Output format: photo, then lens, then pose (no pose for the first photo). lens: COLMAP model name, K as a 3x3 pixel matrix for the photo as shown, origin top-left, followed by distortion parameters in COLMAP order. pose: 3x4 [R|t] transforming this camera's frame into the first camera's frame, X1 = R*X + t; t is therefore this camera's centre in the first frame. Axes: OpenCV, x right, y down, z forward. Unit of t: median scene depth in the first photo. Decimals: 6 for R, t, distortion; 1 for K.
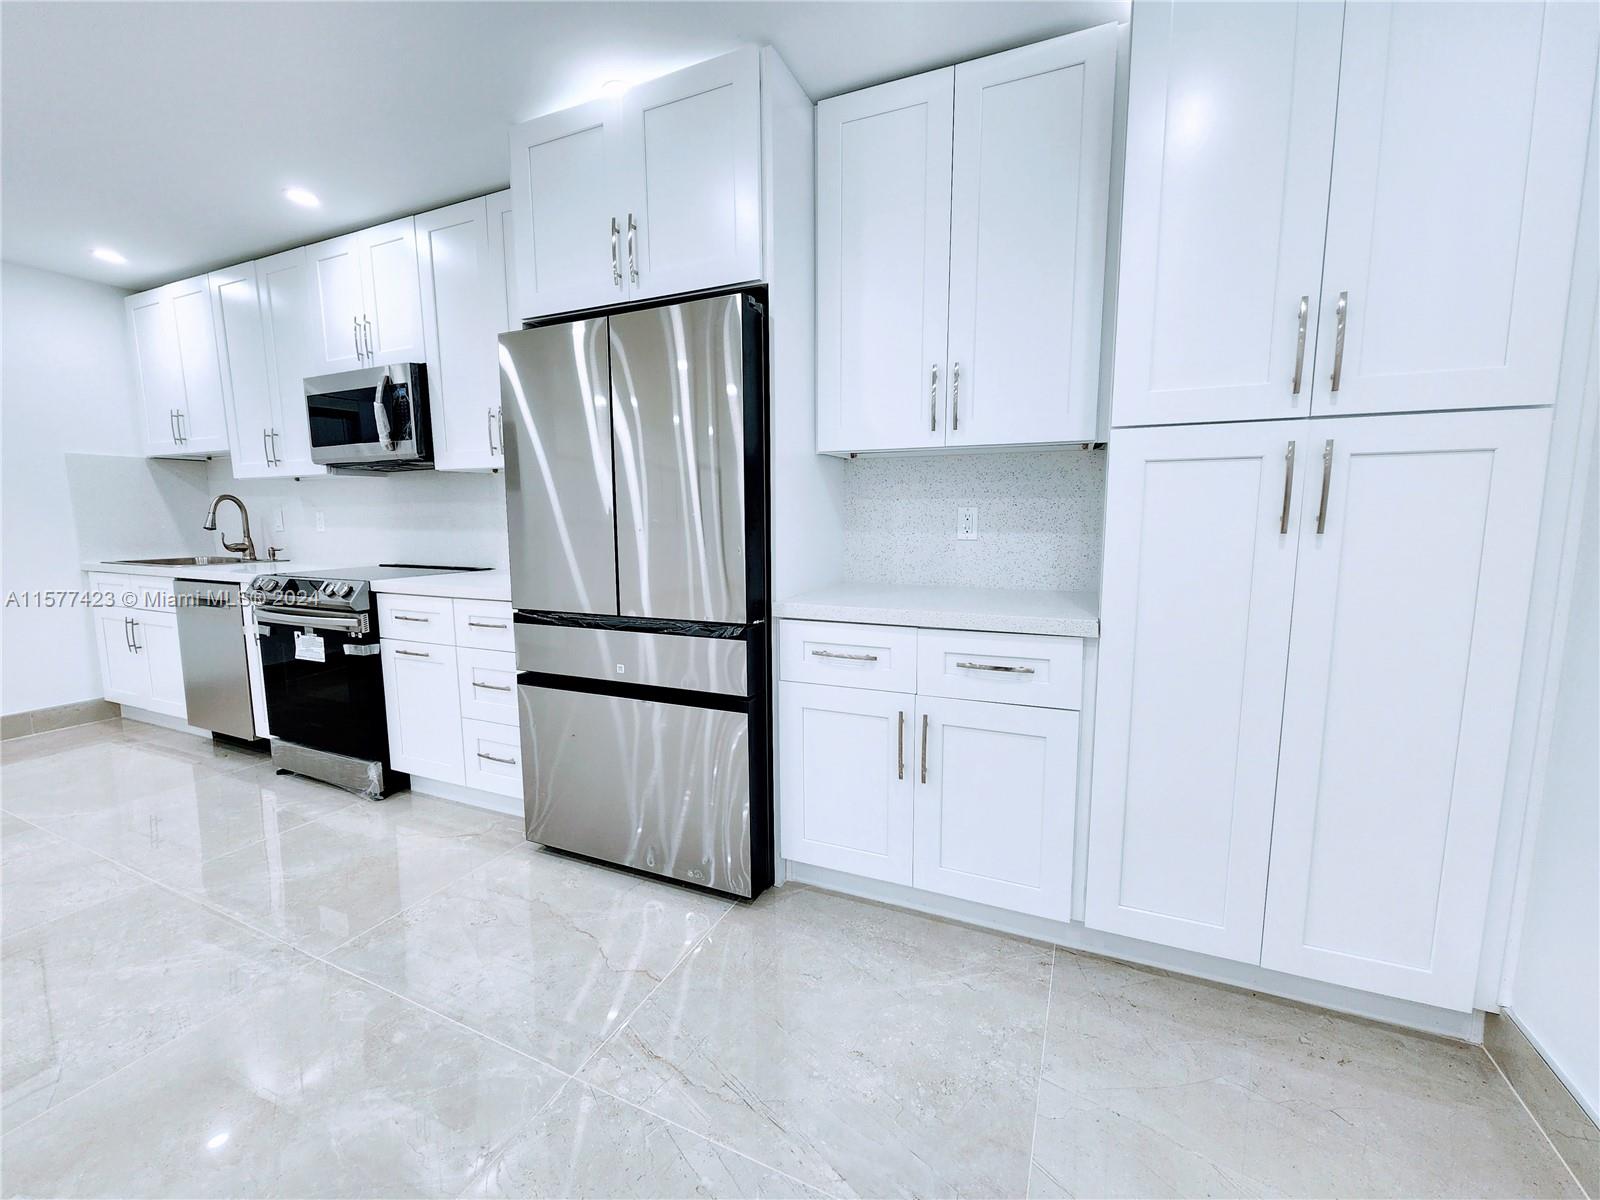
lens RADIAL K [[656.0, 0, 791.3], [0, 656.0, 594.1], [0, 0, 1]] dist [0.004921, -0.005092]
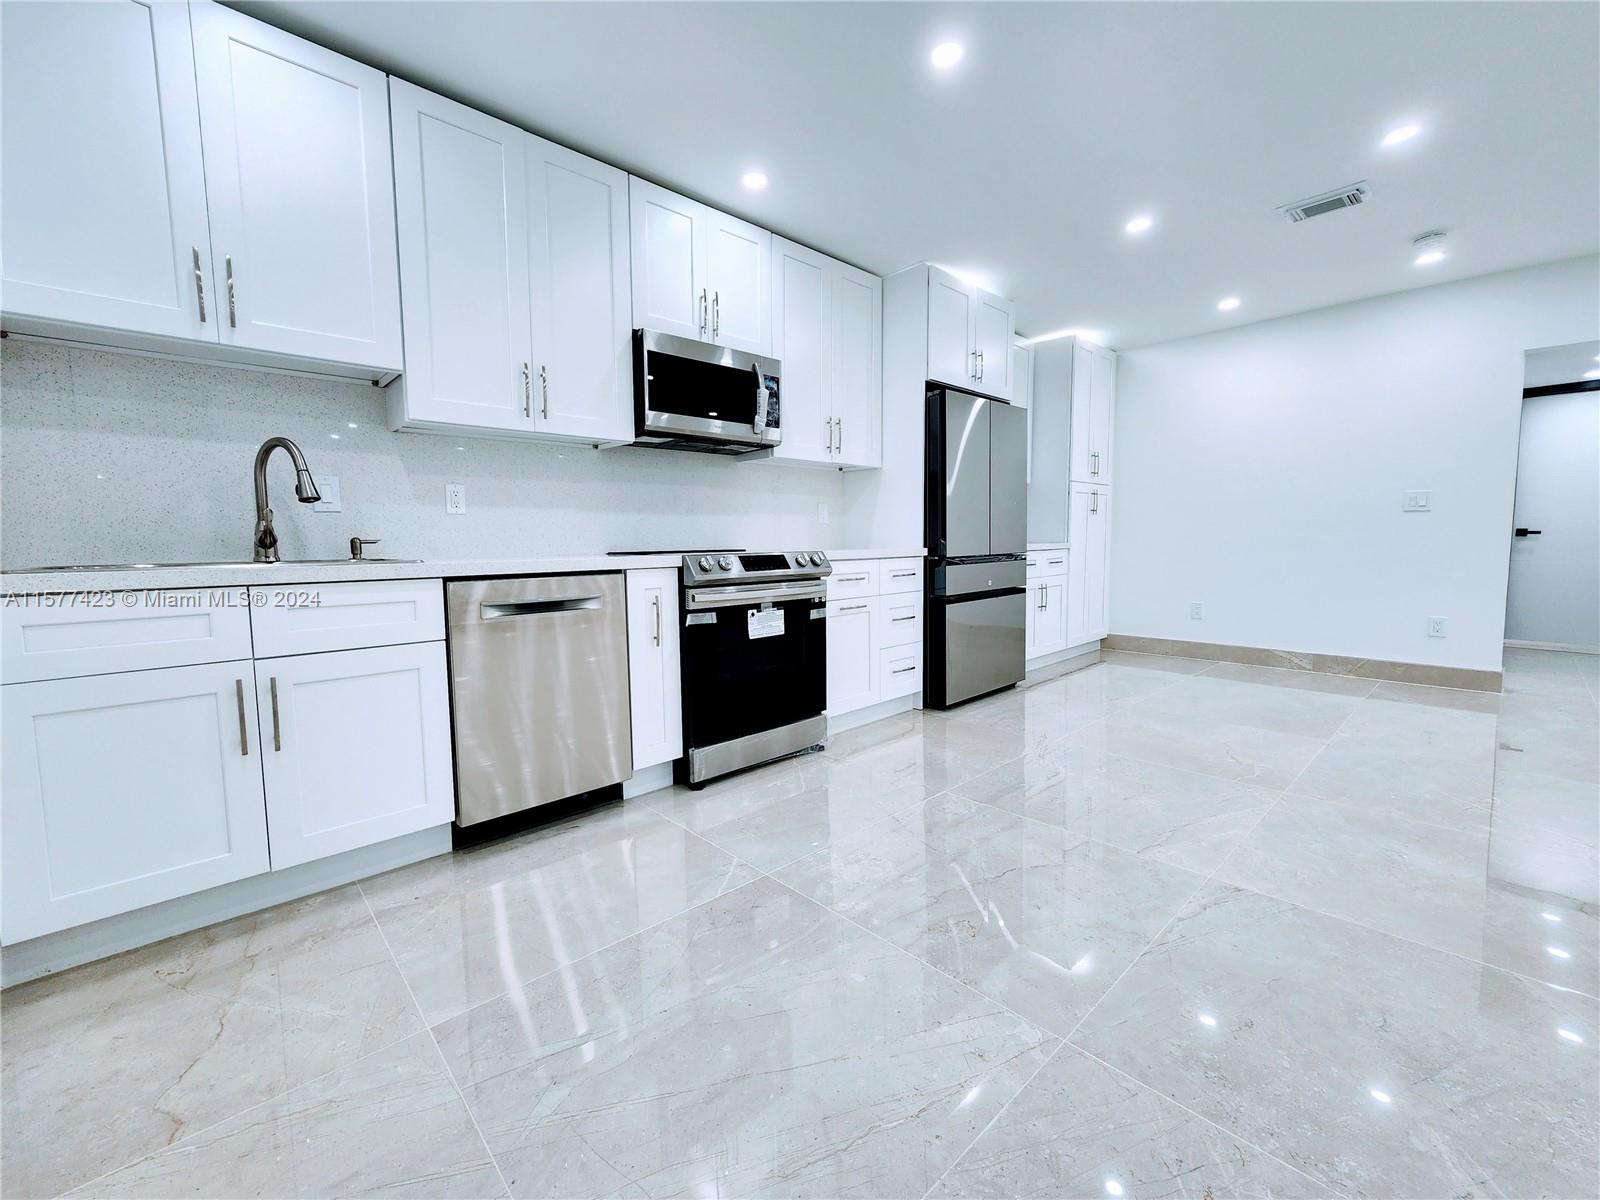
lens RADIAL K [[656.0, 0, 791.3], [0, 656.0, 594.1], [0, 0, 1]] dist [0.004921, -0.005092]
pose [[0.378764, -0.080641, 0.921973, -1.706715], [0.119548, 0.992114, 0.037664, 0.004829], [-0.917740, 0.095954, 0.385418, 0.608608]]
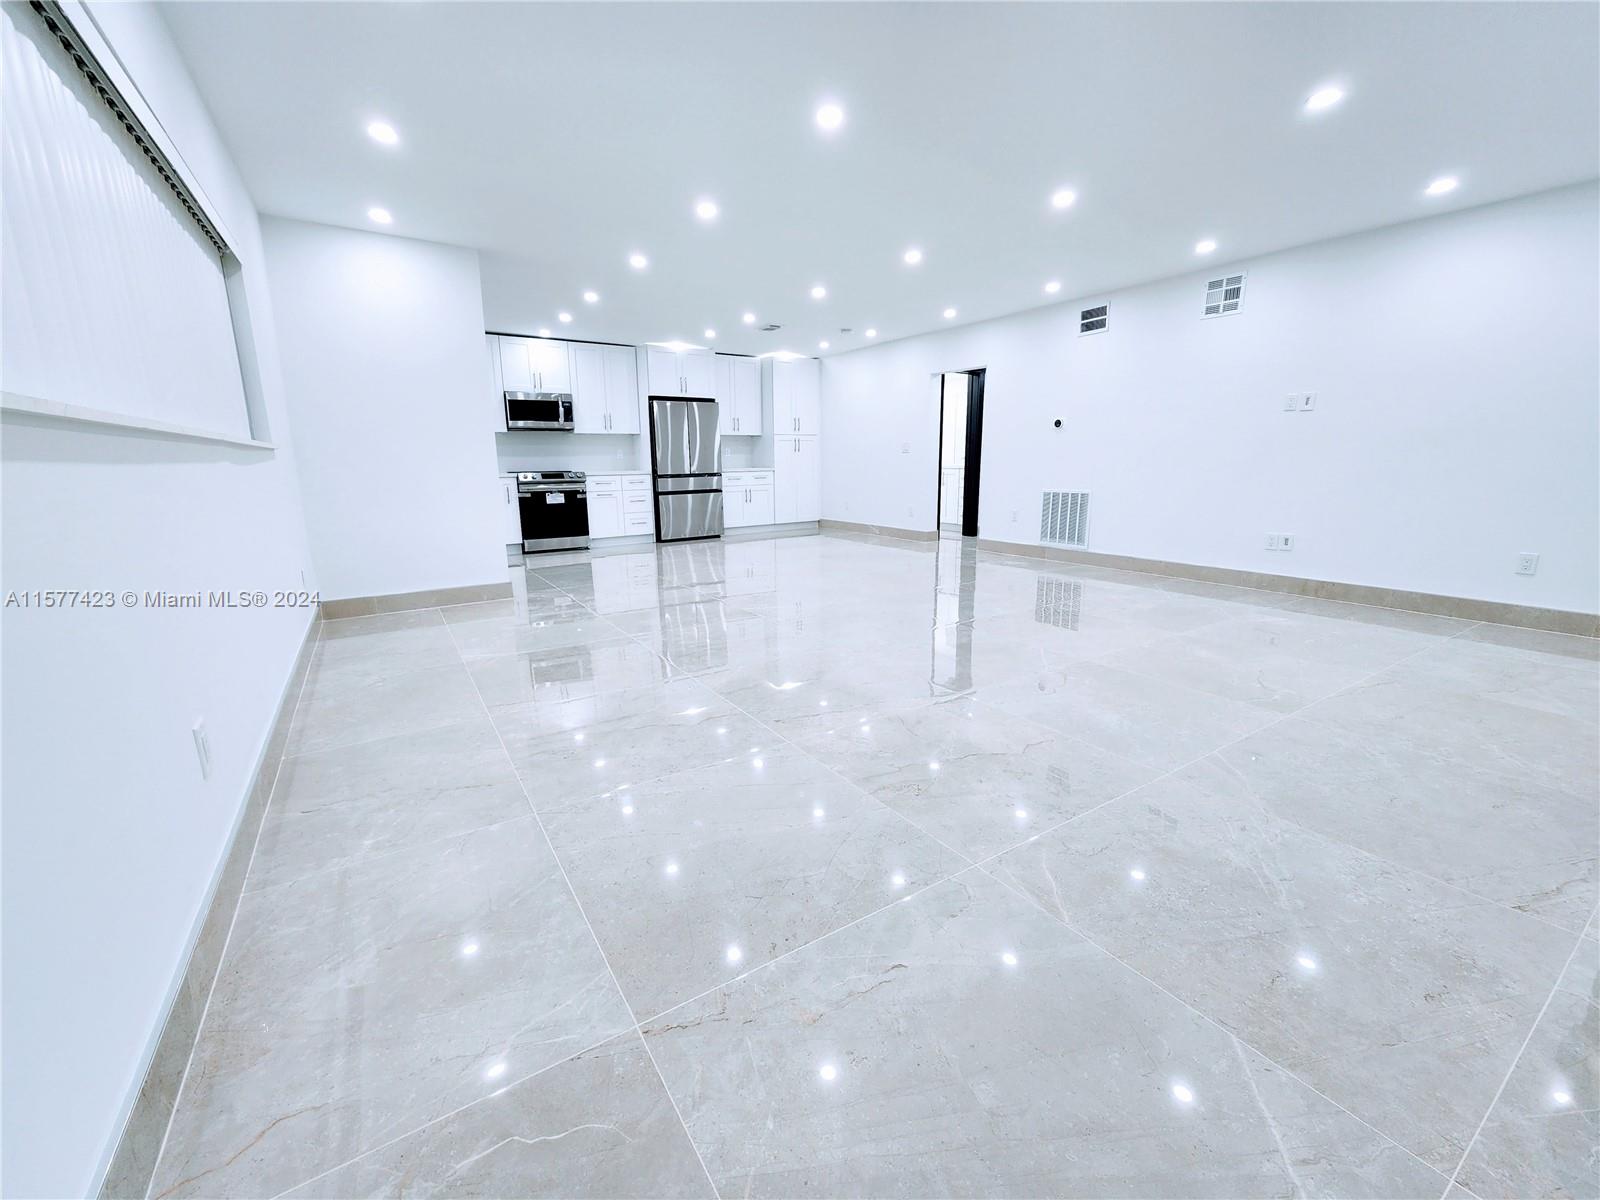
lens RADIAL K [[655.1, 0, 789.3], [0, 655.1, 594.4], [0, 0, 1]] dist [0.005377, -0.005421]
pose [[0.543742, -0.175813, 0.820630, -2.640300], [0.108398, 0.984333, 0.139062, 0.211302], [-0.832223, 0.013341, 0.554281, -1.386518]]
